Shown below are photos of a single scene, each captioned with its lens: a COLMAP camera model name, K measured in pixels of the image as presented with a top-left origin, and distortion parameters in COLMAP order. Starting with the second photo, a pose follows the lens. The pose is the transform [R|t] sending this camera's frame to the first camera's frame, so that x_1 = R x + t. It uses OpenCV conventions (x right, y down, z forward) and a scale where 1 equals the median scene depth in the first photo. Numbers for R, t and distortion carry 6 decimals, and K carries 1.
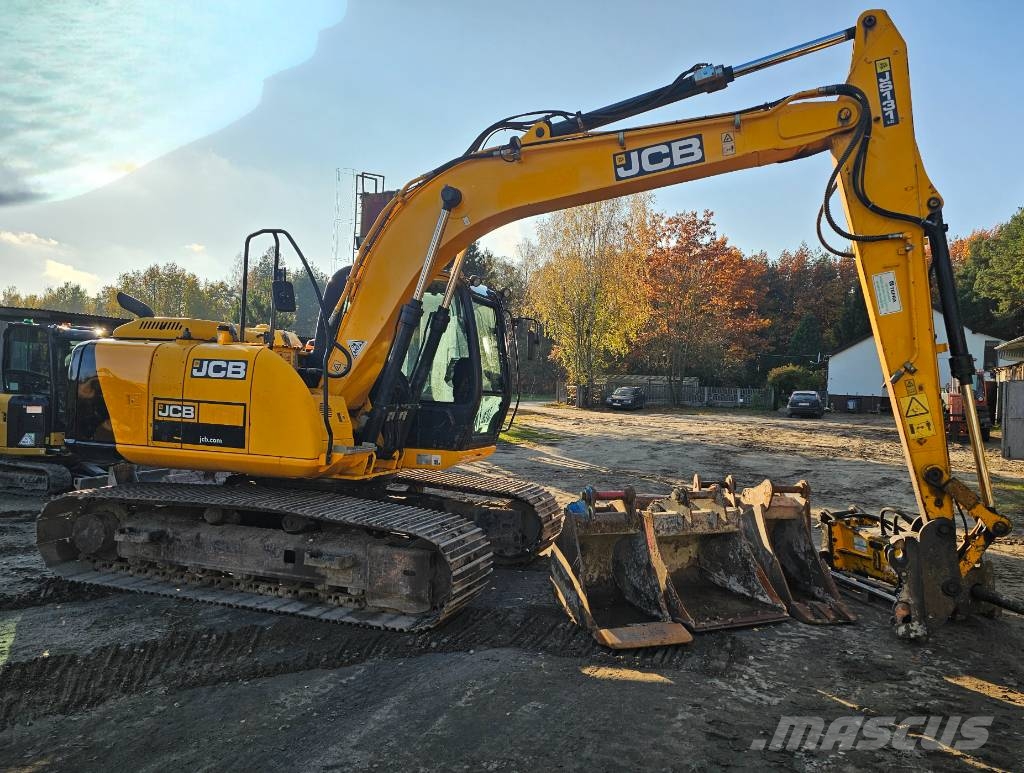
lens RADIAL K [[741.6, 0, 569.7], [0, 741.6, 401.2], [0, 0, 1]] dist [0.062825, -0.001396]
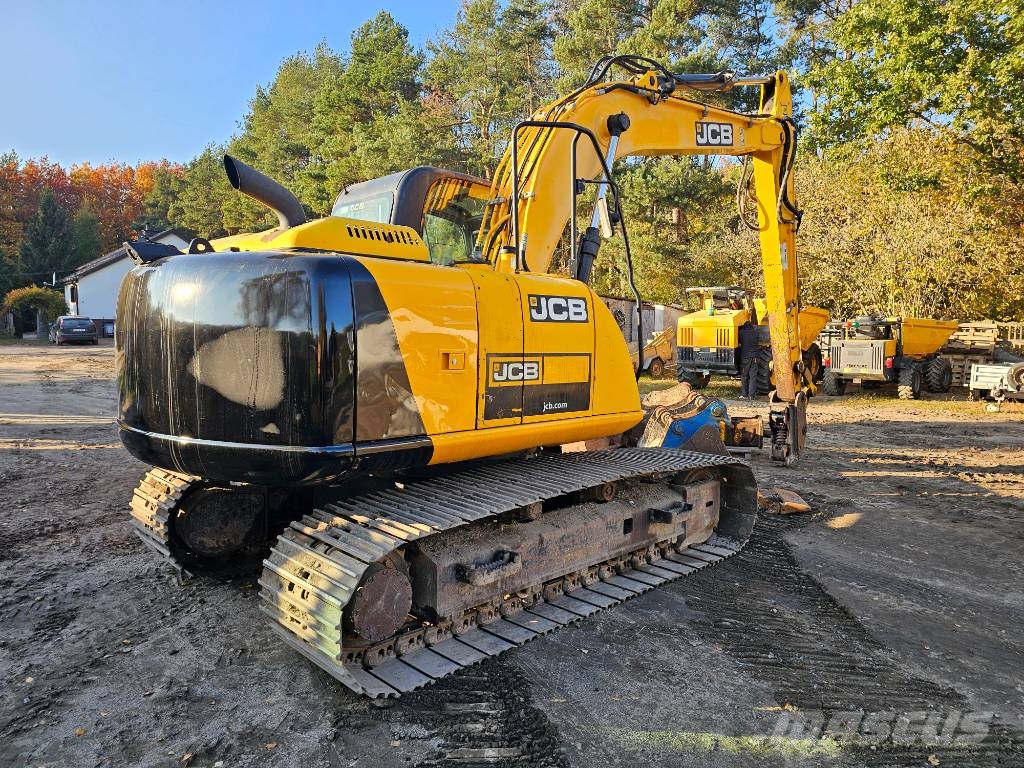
lens RADIAL K [[684.1, 0, 513.4], [0, 684.1, 371.8], [0, 0, 1]] dist [0.074726, -0.070286]
pose [[0.499269, -0.090049, 0.861755, -1.103428], [0.026816, 0.995714, 0.088511, -0.043368], [-0.866032, -0.021082, 0.499544, 0.720828]]
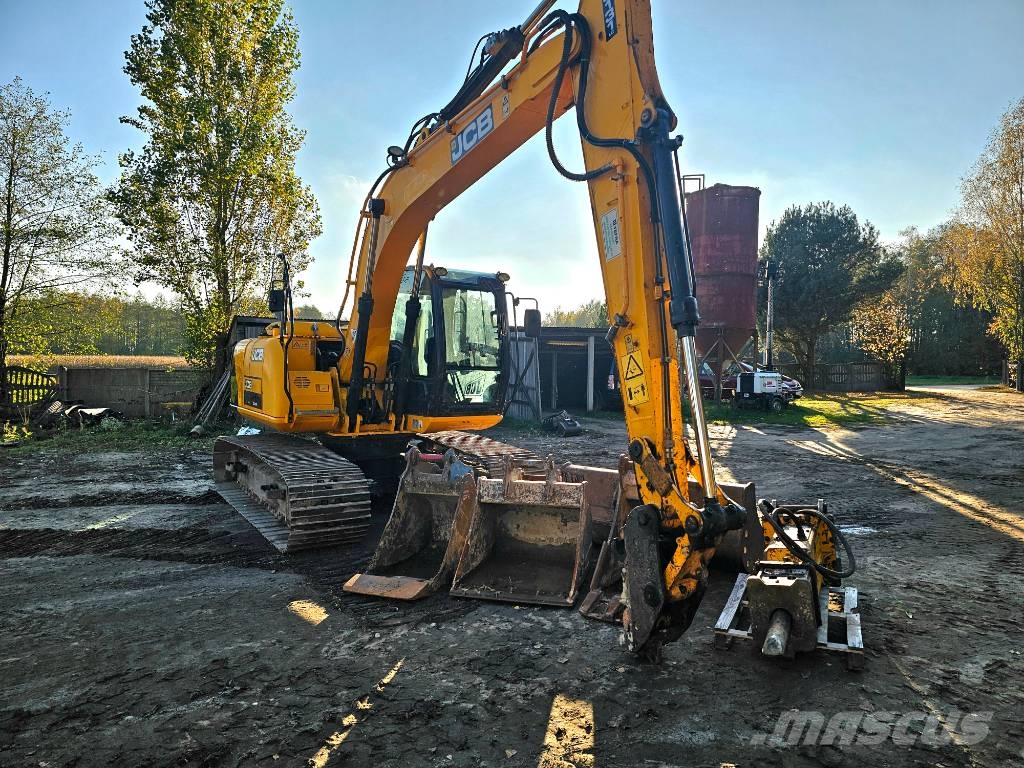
lens RADIAL K [[684.1, 0, 513.4], [0, 684.1, 371.8], [0, 0, 1]] dist [0.074726, -0.070286]
pose [[0.751239, -0.023455, -0.659613, 0.805937], [0.007815, 0.999614, -0.026645, 0.029604], [0.659984, 0.014862, 0.751133, 0.328884]]
